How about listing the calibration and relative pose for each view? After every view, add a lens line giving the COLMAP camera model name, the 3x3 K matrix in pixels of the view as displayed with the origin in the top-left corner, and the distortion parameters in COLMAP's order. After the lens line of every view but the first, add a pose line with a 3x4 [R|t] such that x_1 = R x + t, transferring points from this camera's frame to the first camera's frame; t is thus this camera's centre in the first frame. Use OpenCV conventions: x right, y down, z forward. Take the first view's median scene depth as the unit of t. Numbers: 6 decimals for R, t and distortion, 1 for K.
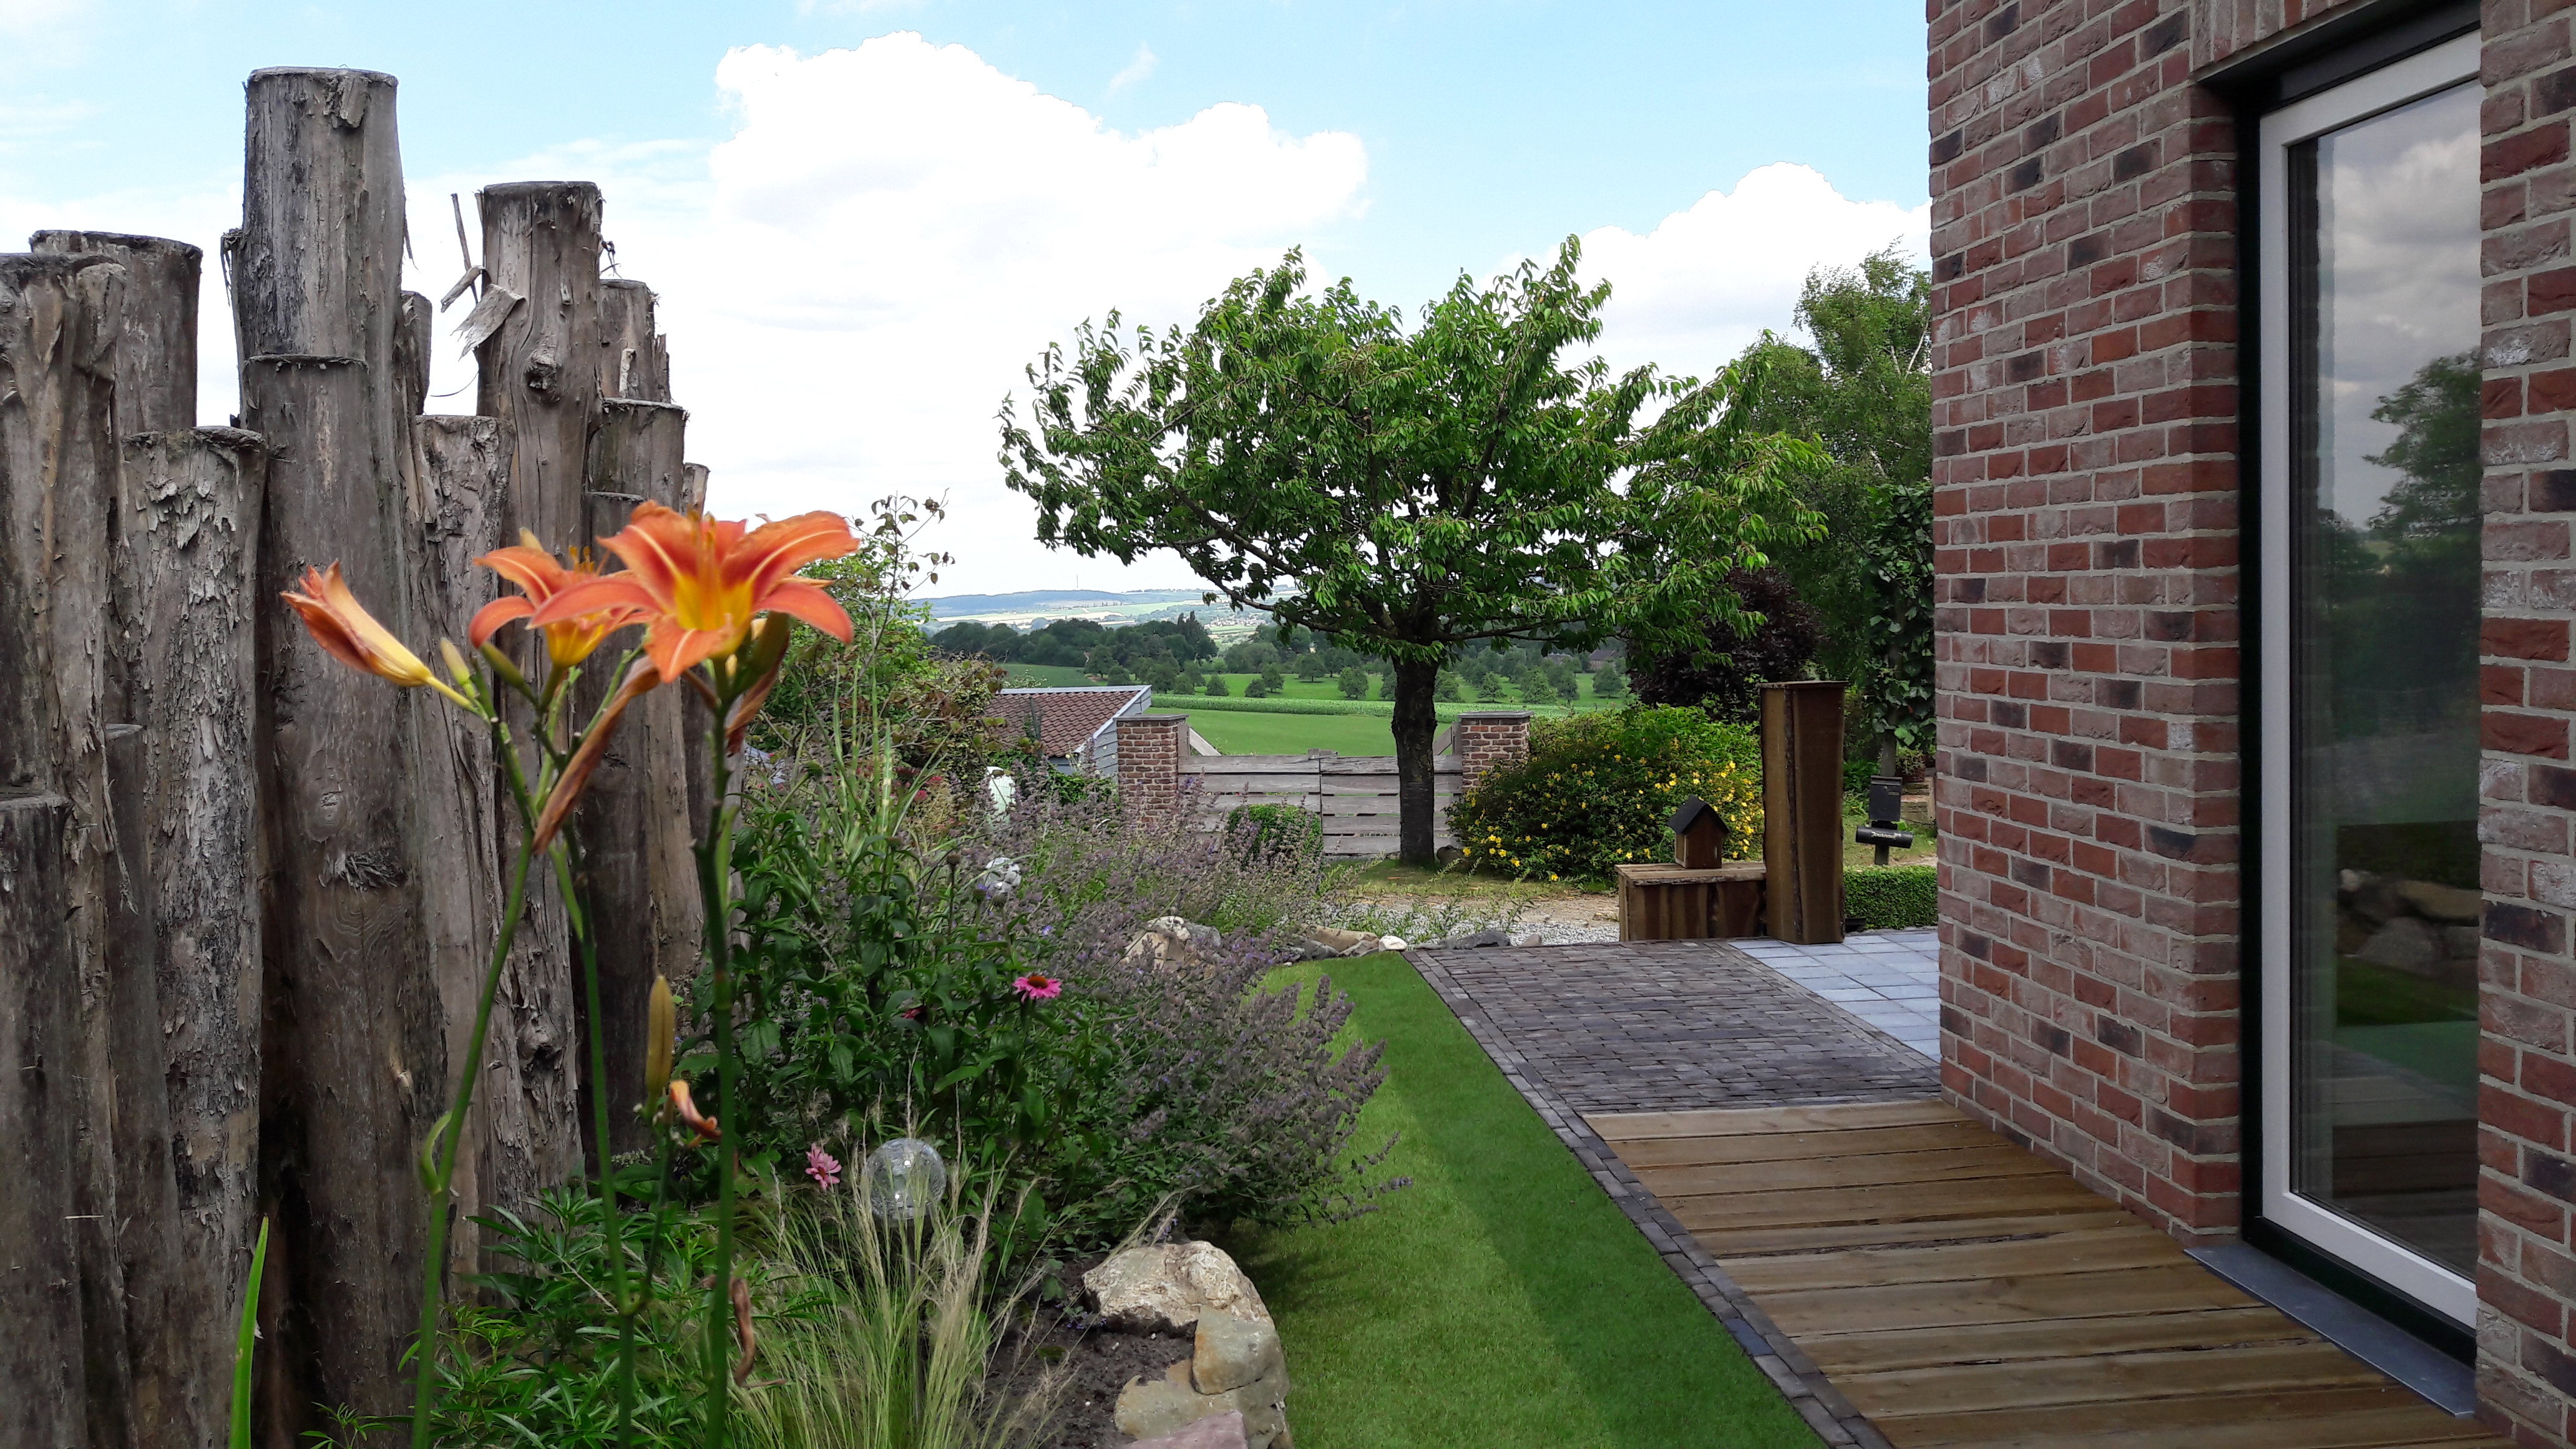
lens RADIAL K [[2121.2, 0, 1288.0], [0, 2121.2, 724.5], [0, 0, 1]] dist [-0.042244, -0.005163]
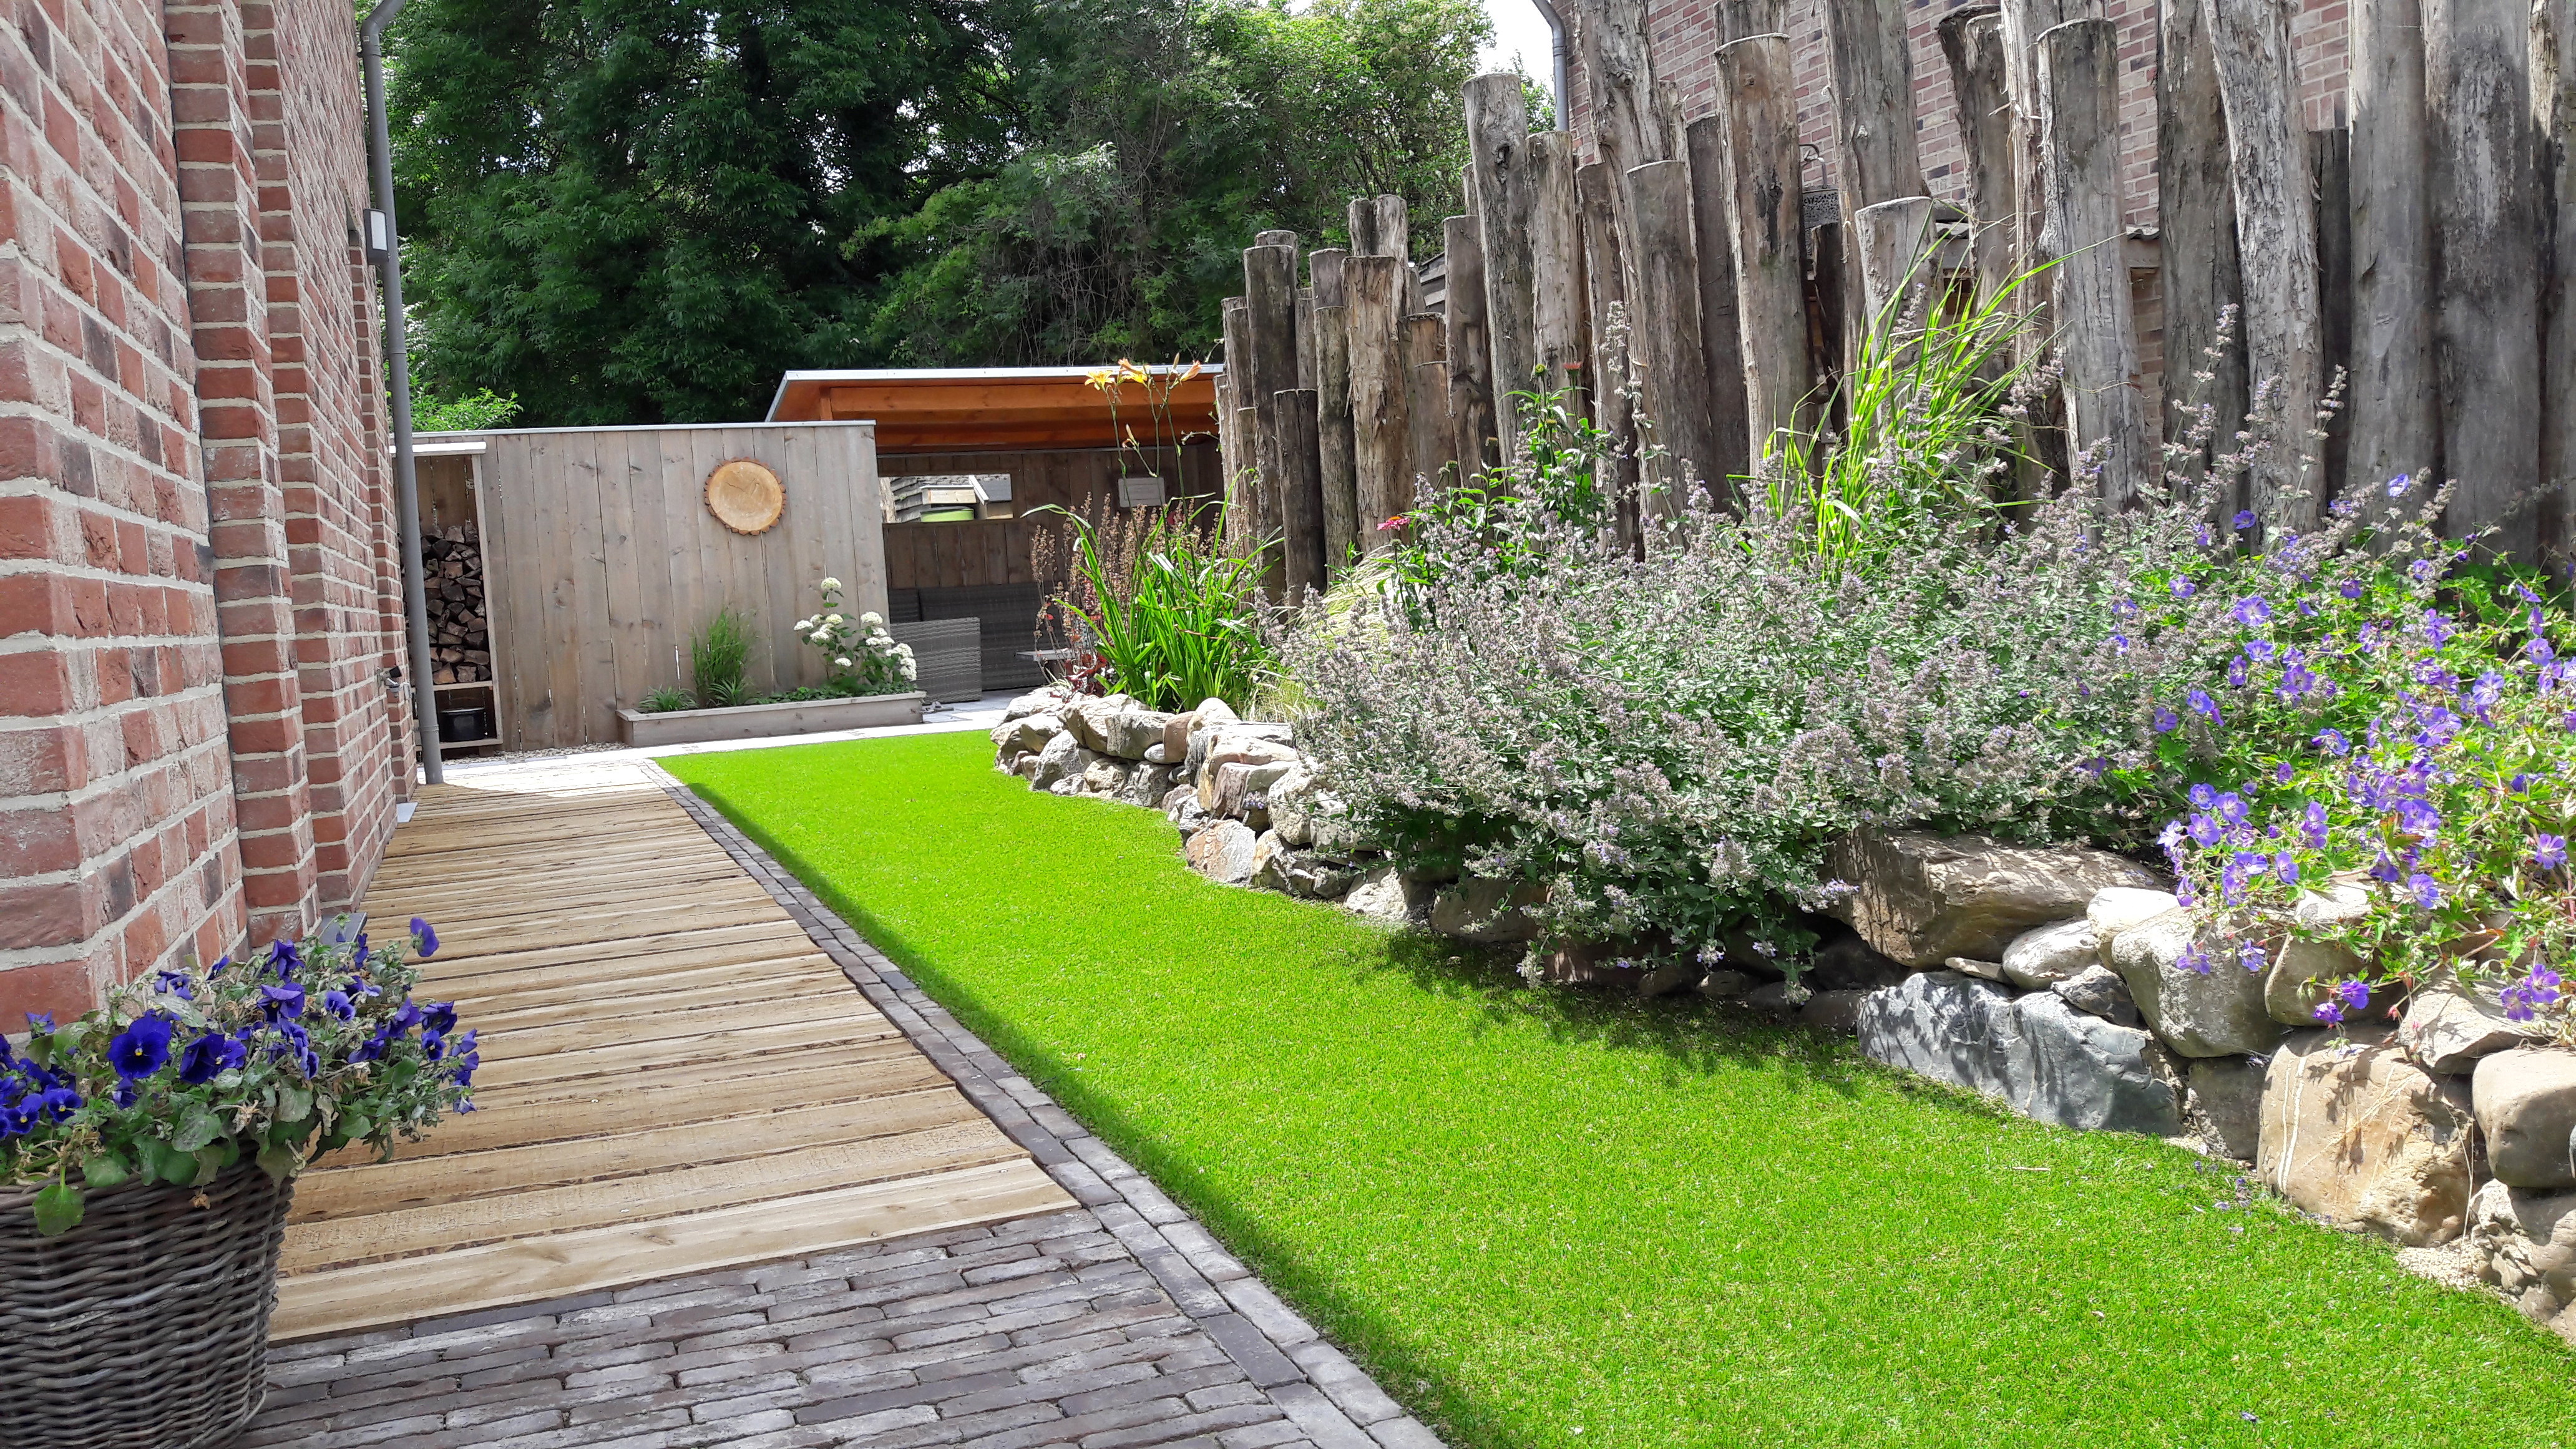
lens RADIAL K [[2039.4, 0, 1288.0], [0, 2039.4, 724.5], [0, 0, 1]] dist [-0.003257, -0.013911]
pose [[-0.960806, 0.099094, -0.258907, 0.217568], [0.064754, 0.988318, 0.137966, 0.033563], [0.269554, 0.115793, -0.955998, 1.553307]]
